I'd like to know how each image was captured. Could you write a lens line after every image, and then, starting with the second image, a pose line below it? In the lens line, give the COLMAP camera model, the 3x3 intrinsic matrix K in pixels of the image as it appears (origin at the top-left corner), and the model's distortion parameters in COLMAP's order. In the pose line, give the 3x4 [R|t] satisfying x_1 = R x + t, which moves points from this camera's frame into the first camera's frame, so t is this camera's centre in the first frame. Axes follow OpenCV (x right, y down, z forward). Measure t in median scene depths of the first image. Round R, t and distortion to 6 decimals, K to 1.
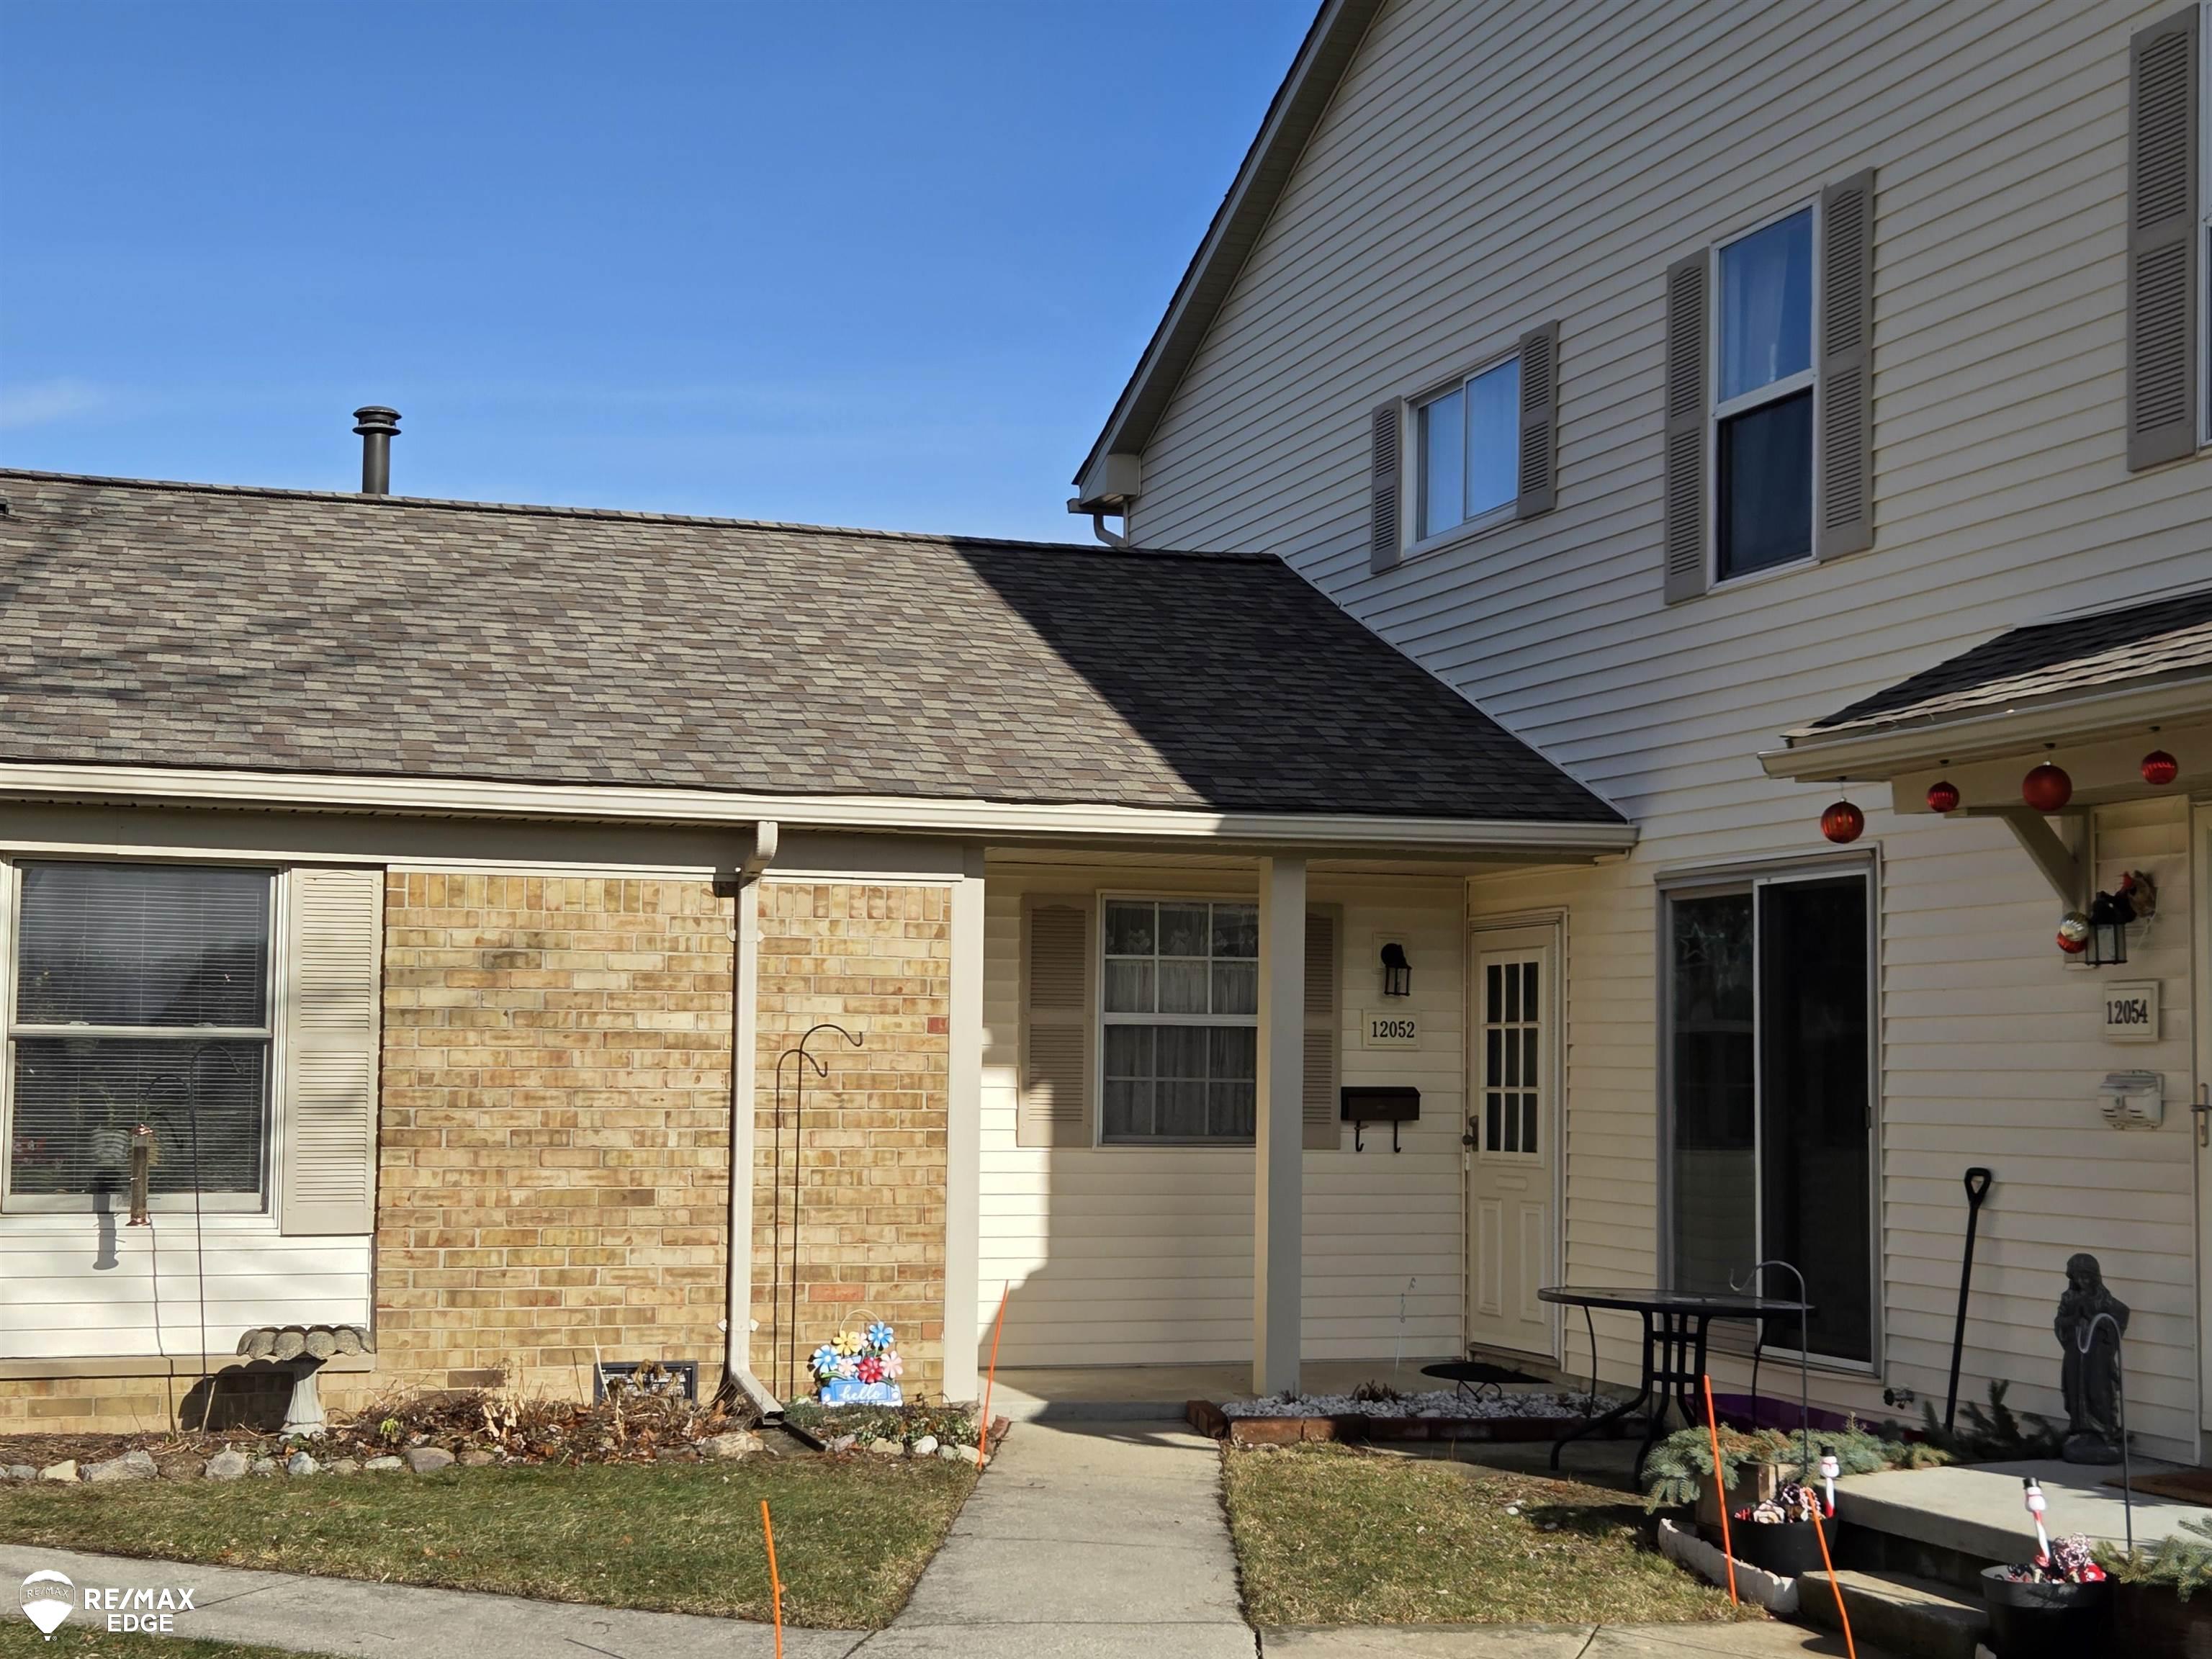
lens RADIAL K [[3286.9, 0, 1105.4], [0, 3286.9, 826.7], [0, 0, 1]] dist [0.101503, 0.000000]
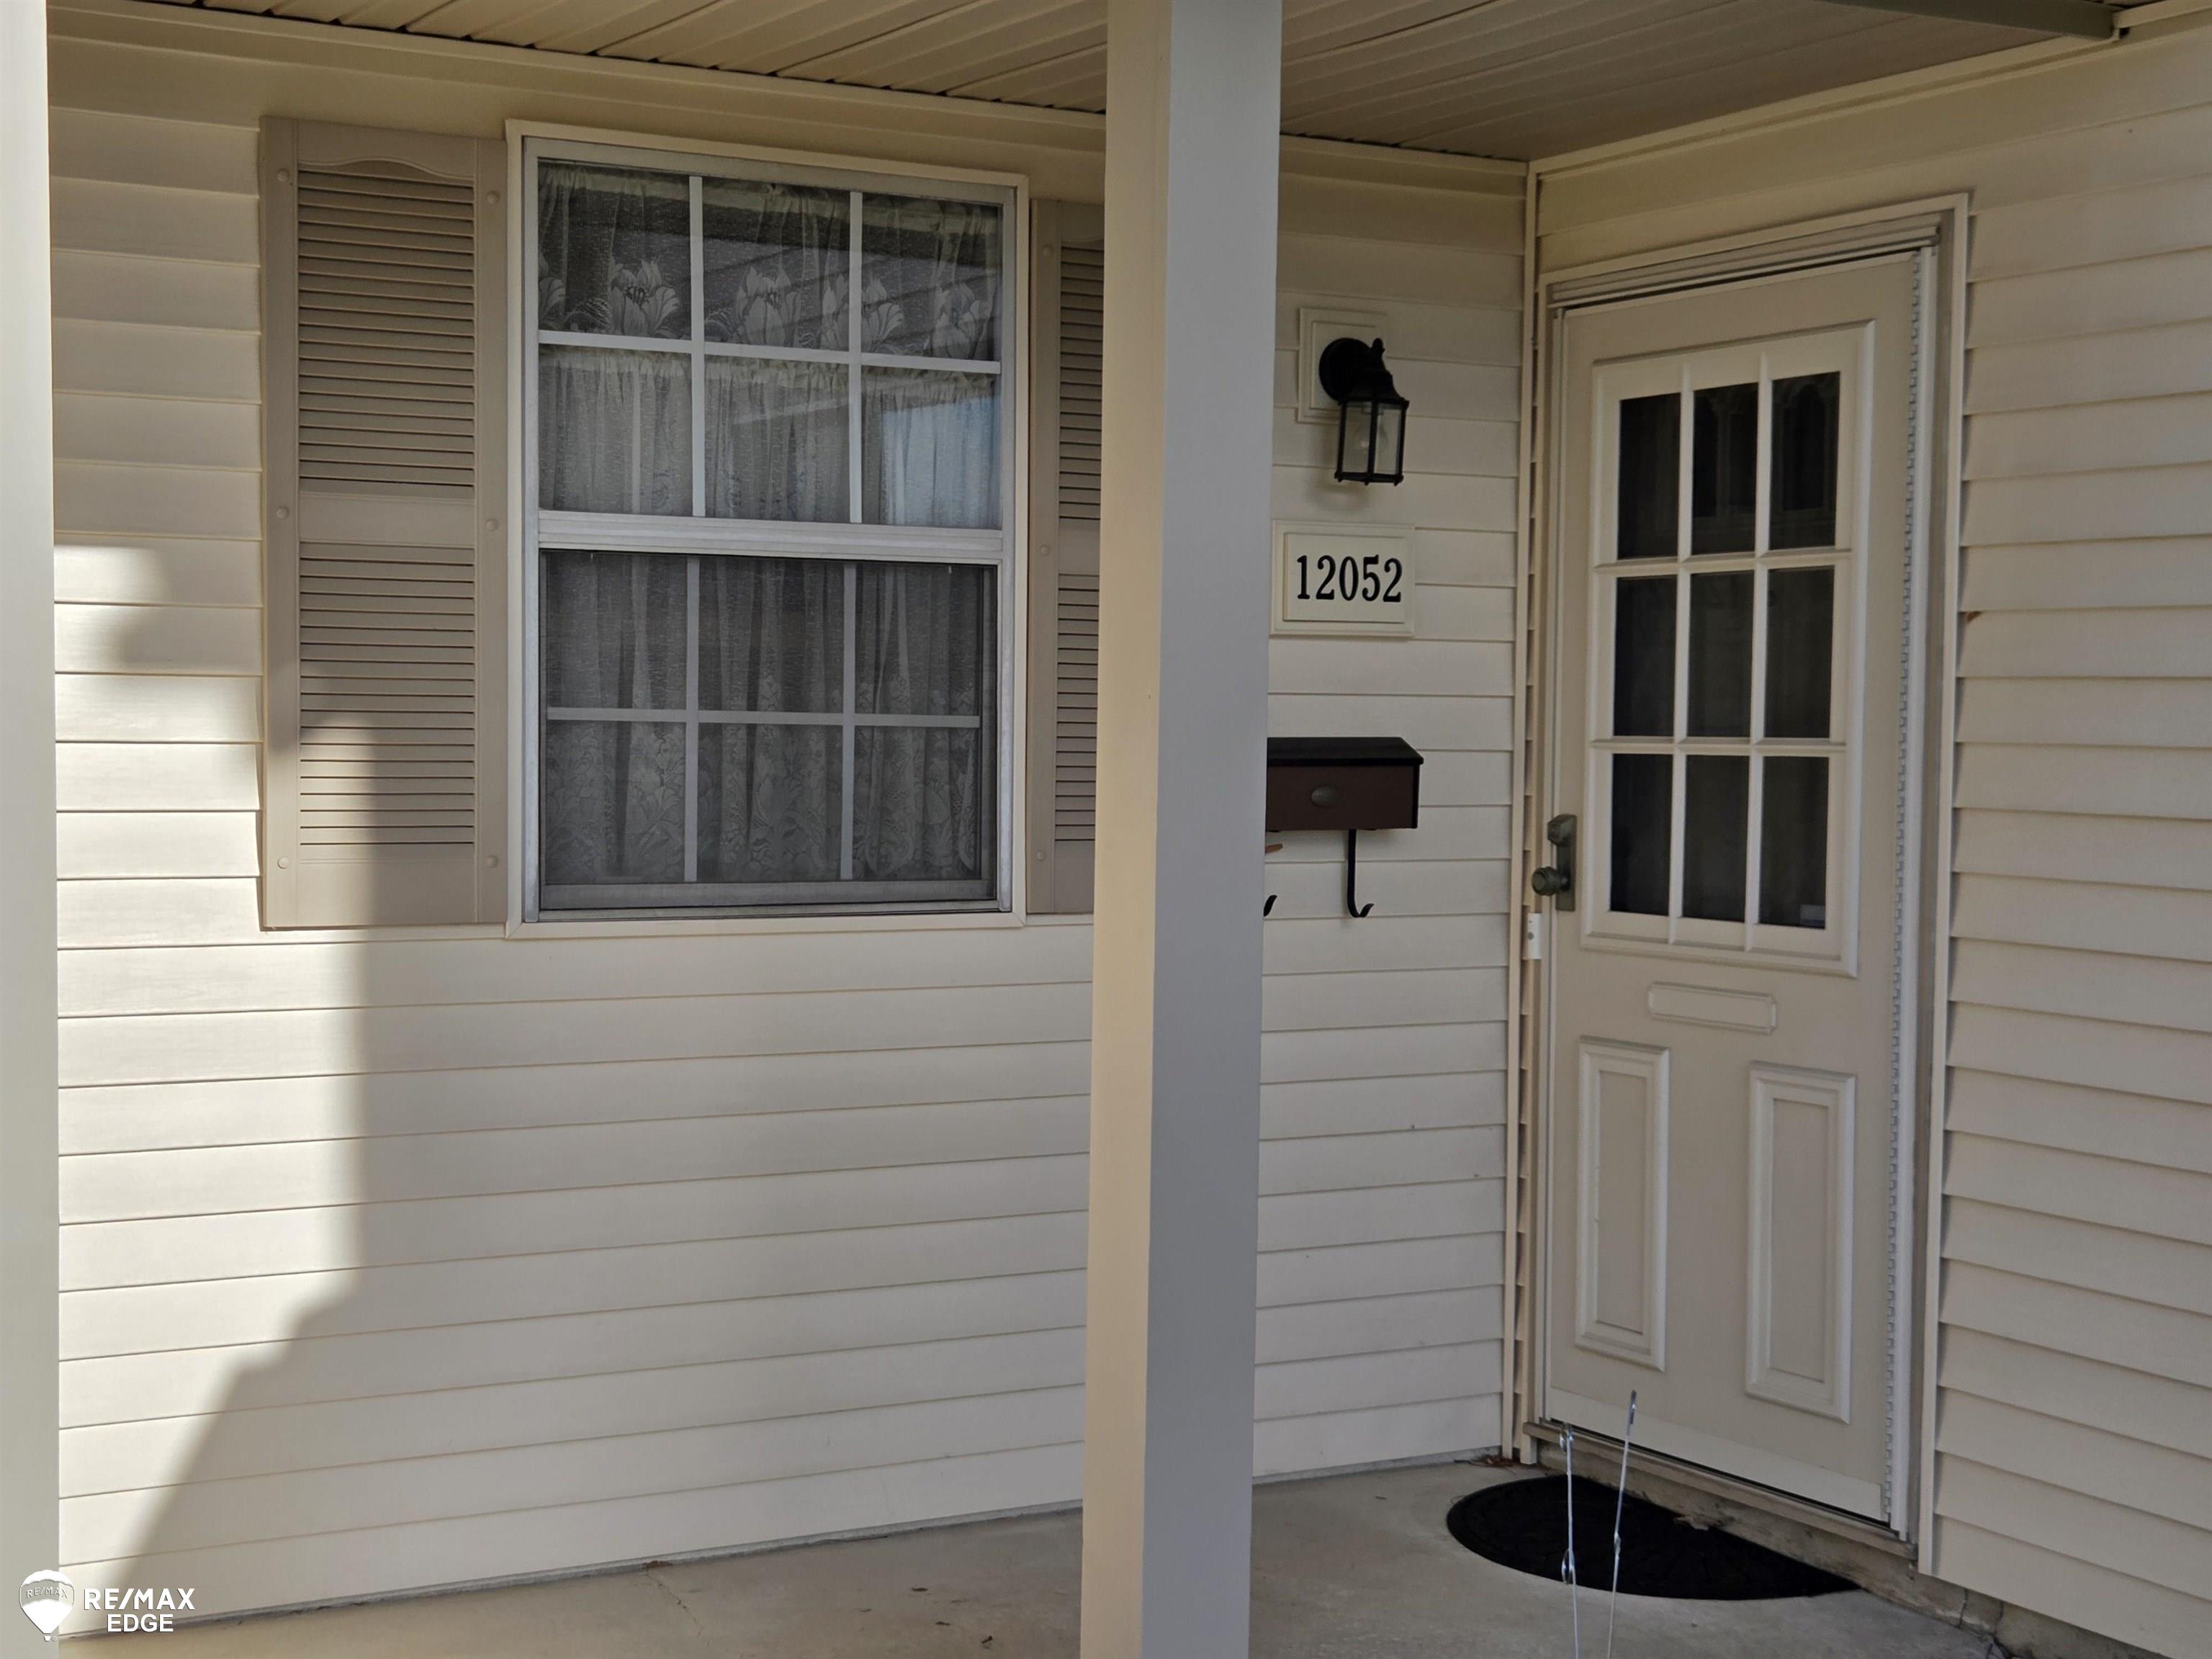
lens RADIAL K [[3286.9, 0, 1110.8], [0, 3286.9, 830.9], [0, 0, 1]] dist [0.101503, 0.000000]
pose [[0.984396, -0.004527, 0.175906, -0.002043], [-0.015985, 0.993235, 0.115012, 0.049386], [-0.175237, -0.116030, 0.977665, 0.665551]]
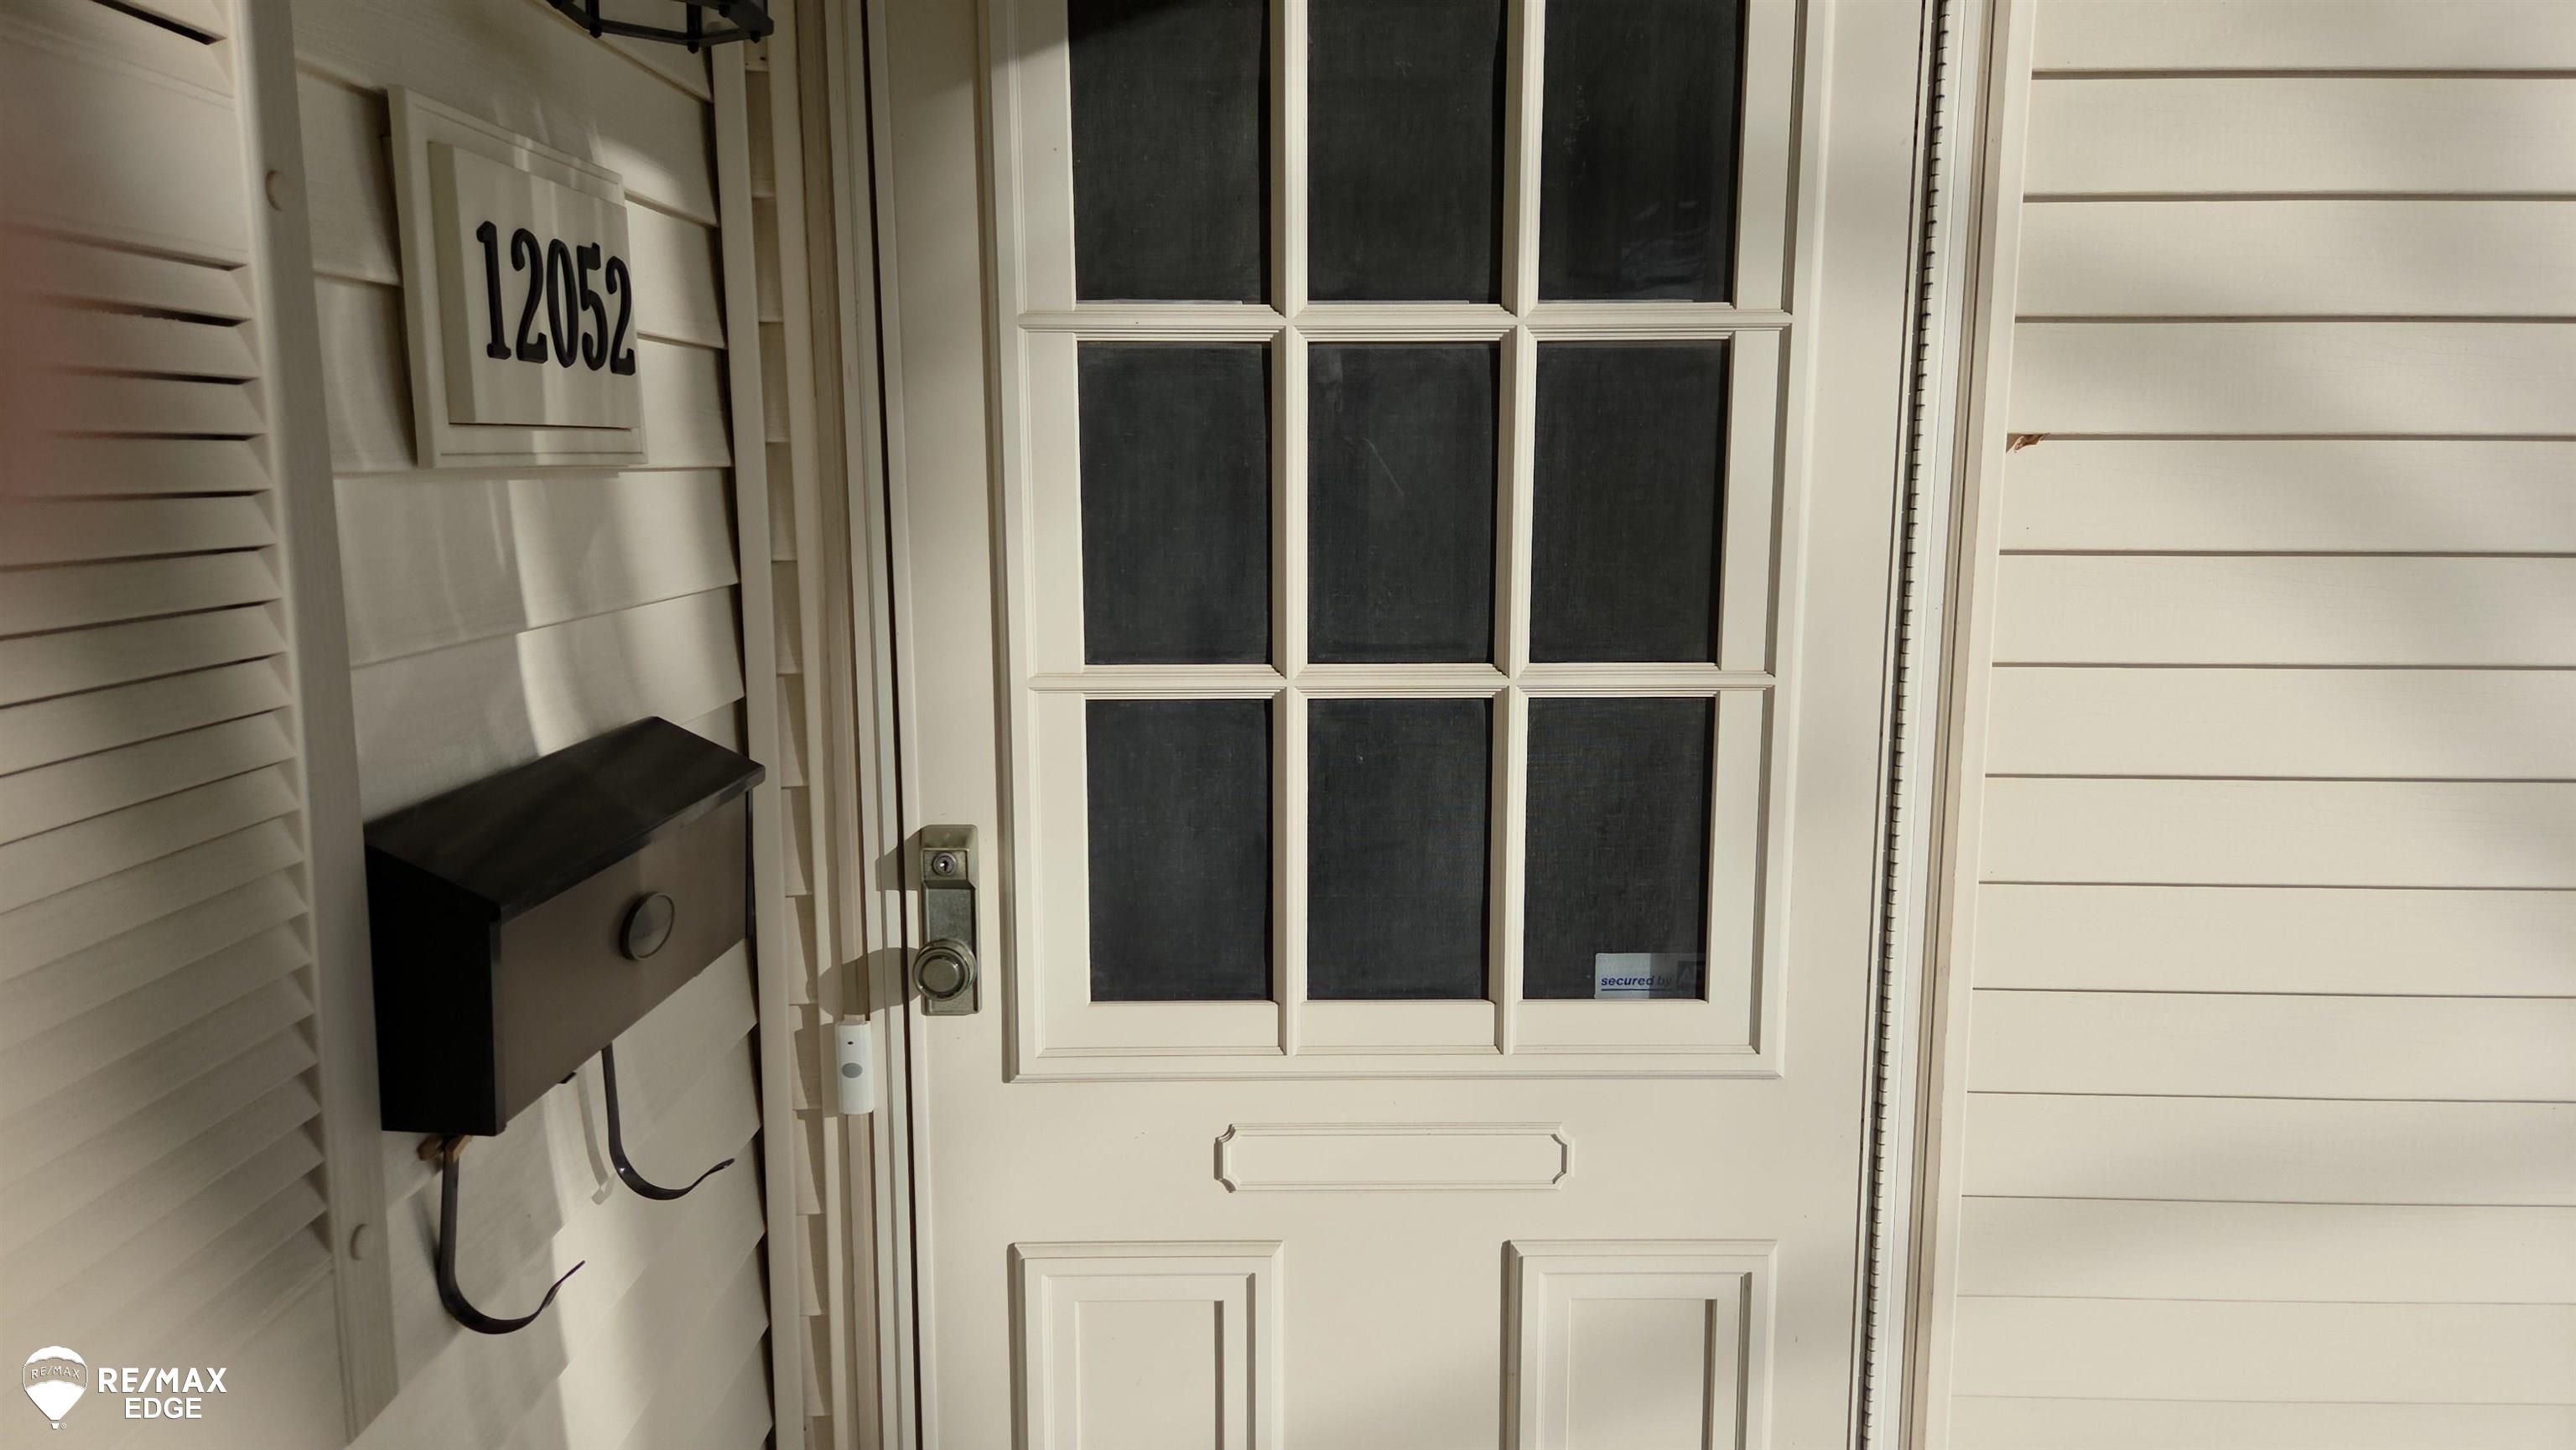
lens RADIAL K [[1679.9, 0, 1295.4], [0, 1679.9, 728.4], [0, 0, 1]] dist [0.003764, -0.000256]
pose [[0.310140, -0.155643, 0.937864, 0.032928], [-0.074208, 0.979534, 0.187098, 0.065217], [-0.947790, -0.127623, 0.292243, 0.976420]]
